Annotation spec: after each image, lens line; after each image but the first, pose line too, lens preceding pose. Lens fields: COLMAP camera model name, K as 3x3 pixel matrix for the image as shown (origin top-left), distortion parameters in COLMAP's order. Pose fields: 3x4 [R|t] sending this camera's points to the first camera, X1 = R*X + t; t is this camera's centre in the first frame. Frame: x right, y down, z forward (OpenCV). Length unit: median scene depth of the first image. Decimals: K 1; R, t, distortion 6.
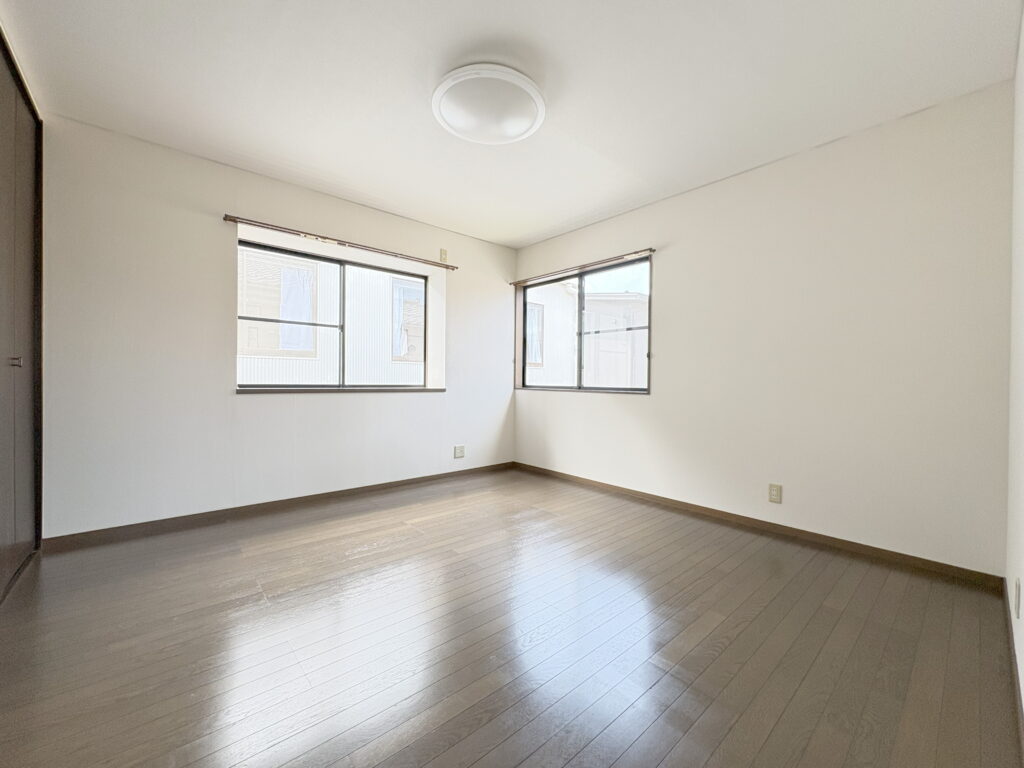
lens RADIAL K [[411.8, 0, 510.6], [0, 411.8, 383.9], [0, 0, 1]] dist [-0.002462, -0.000657]
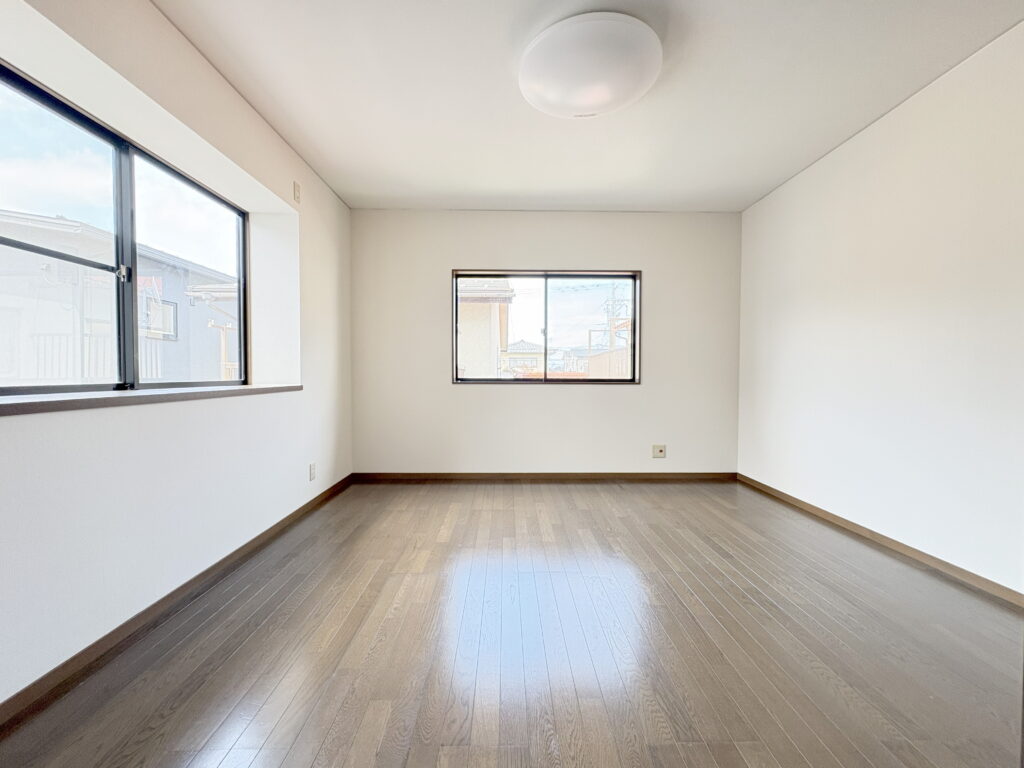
lens RADIAL K [[411.8, 0, 510.6], [0, 411.8, 383.9], [0, 0, 1]] dist [-0.002462, -0.000657]
pose [[0.653010, -0.028889, 0.756798, -0.477641], [0.010463, 0.999521, 0.029126, -0.008040], [-0.757277, -0.011101, 0.652999, 0.290265]]
